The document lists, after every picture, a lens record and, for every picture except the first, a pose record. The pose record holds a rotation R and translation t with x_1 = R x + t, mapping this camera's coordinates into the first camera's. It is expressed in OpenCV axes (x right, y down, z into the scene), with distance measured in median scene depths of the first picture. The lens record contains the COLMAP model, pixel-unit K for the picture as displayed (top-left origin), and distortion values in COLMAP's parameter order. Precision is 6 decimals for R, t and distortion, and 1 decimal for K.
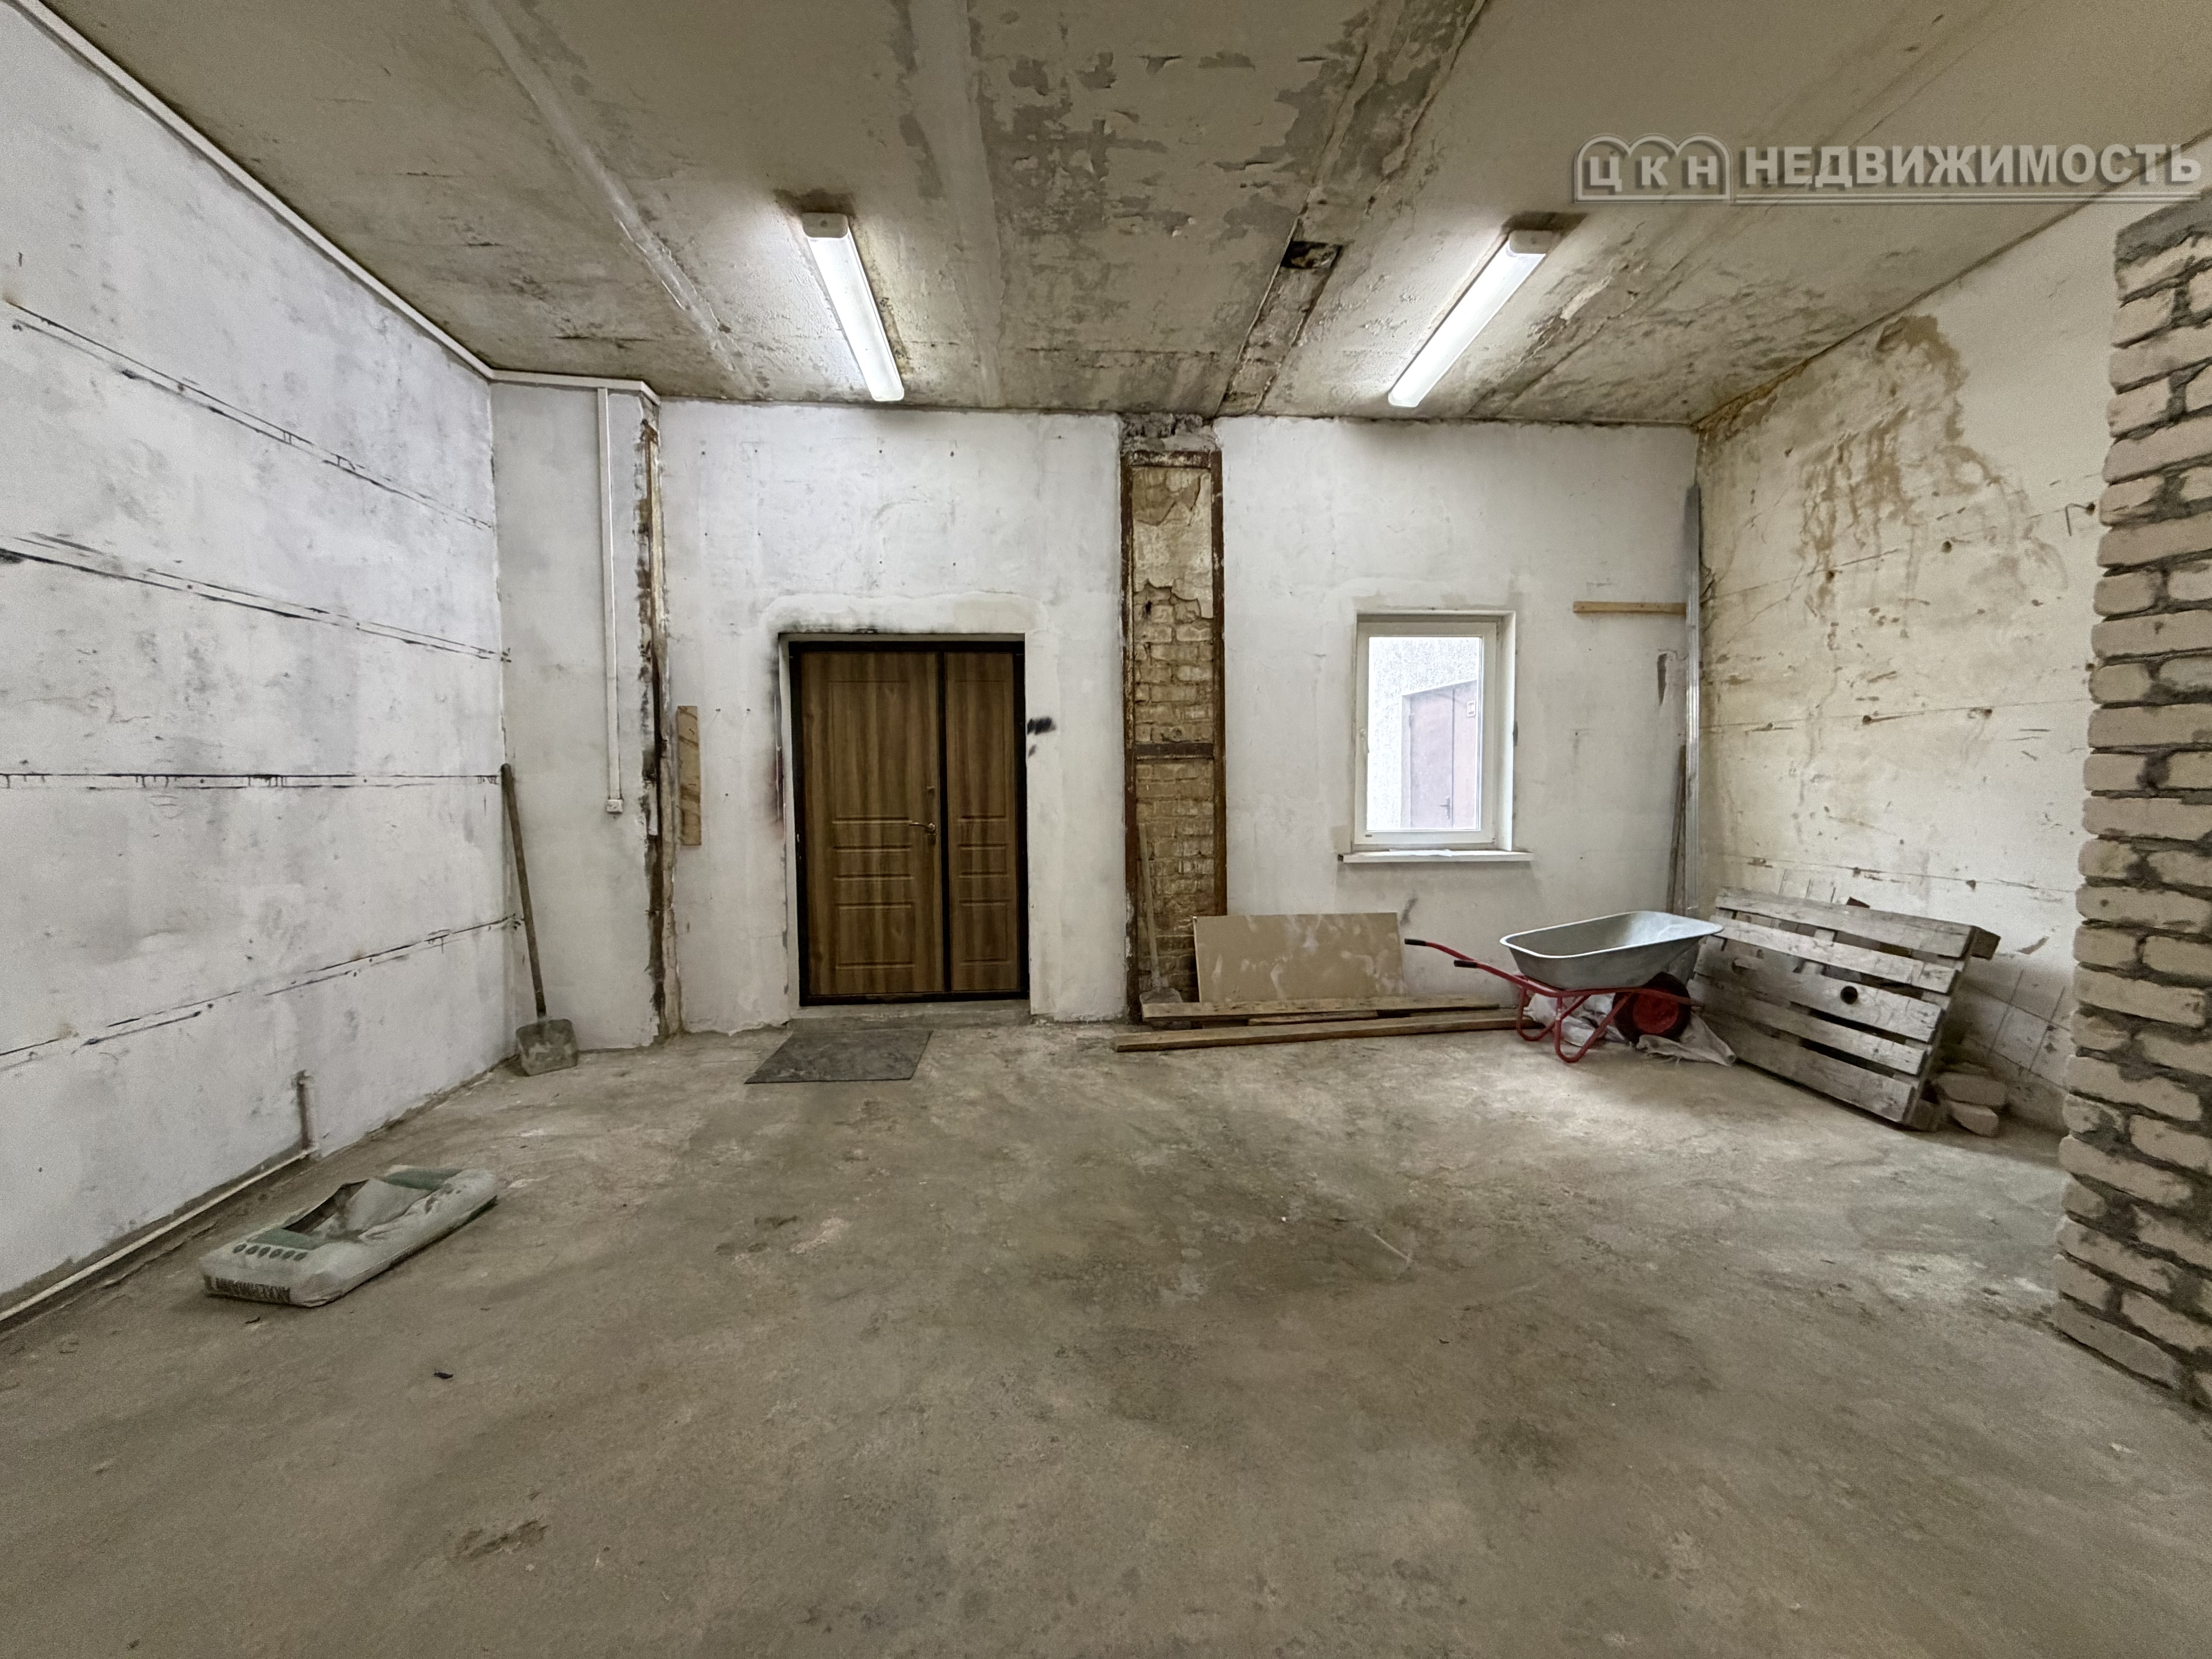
lens RADIAL K [[882.4, 0, 1097.5], [0, 882.4, 827.8], [0, 0, 1]] dist [-0.002127, 0.000733]
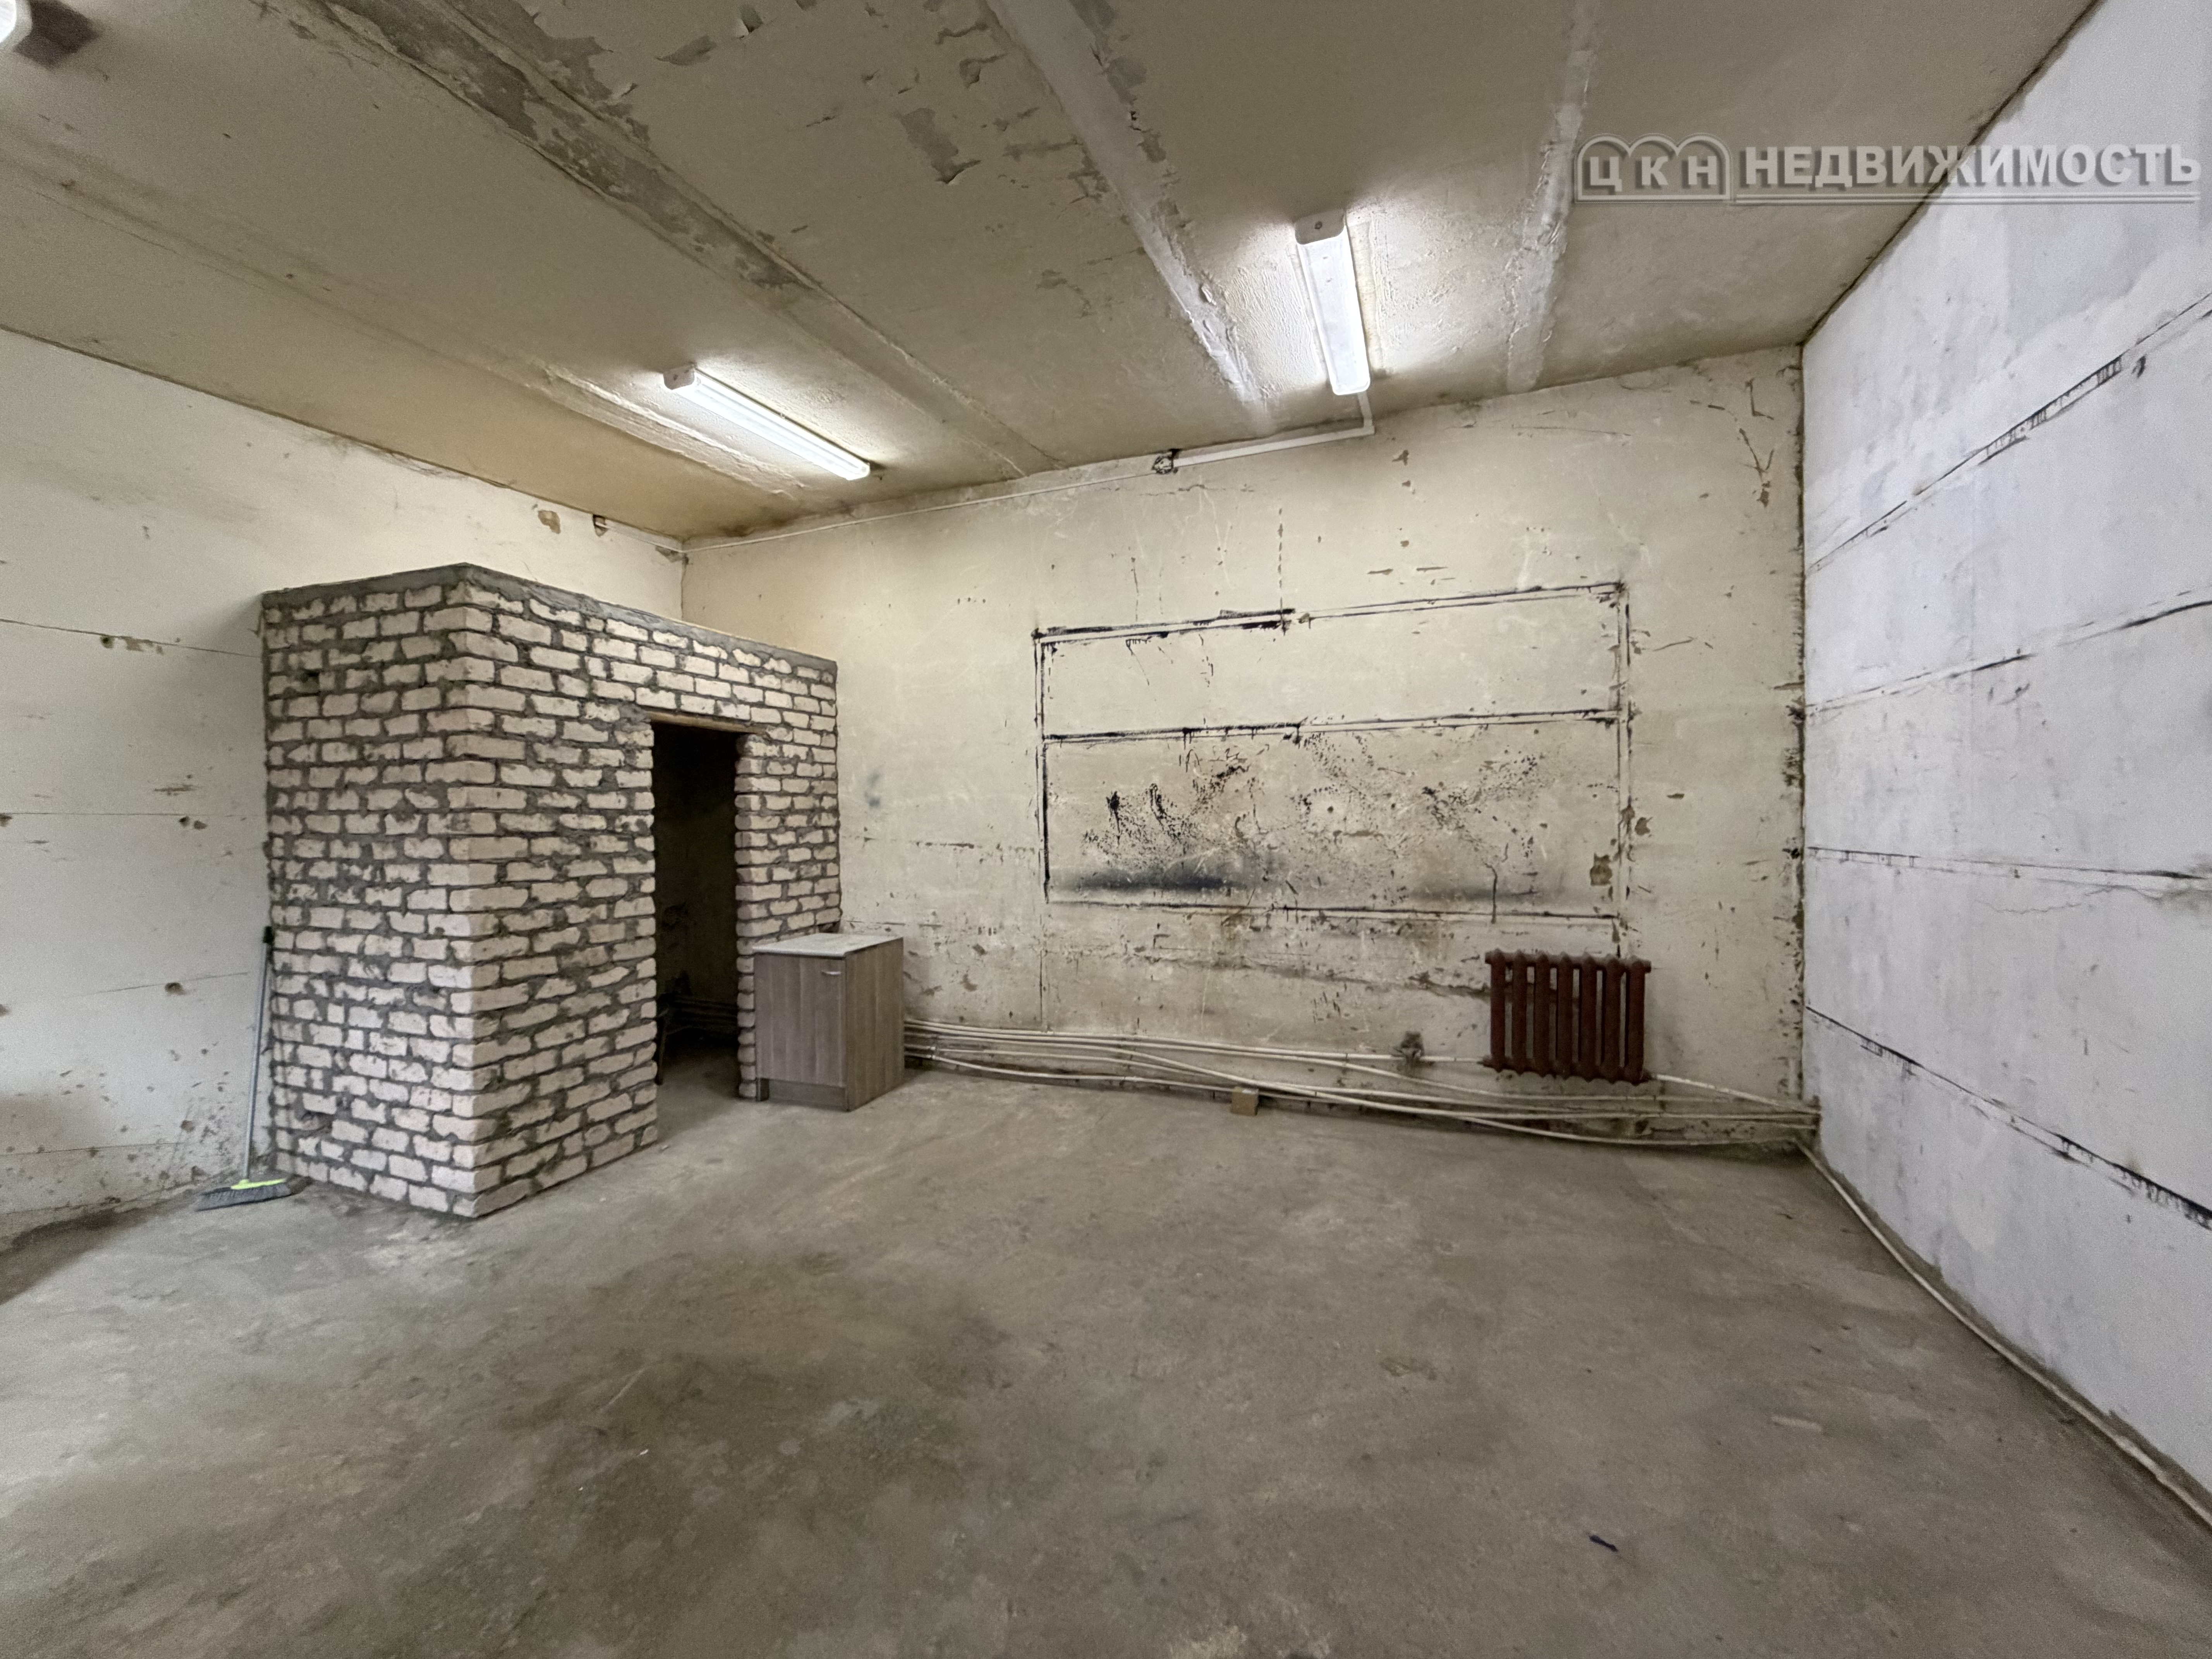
lens RADIAL K [[882.4, 0, 1102.5], [0, 882.4, 827.9], [0, 0, 1]] dist [-0.002127, 0.000733]
pose [[-0.904925, 0.017802, 0.425200, -0.685727], [0.043430, 0.997772, 0.050655, -0.186892], [-0.423350, 0.064305, -0.903681, 2.029046]]
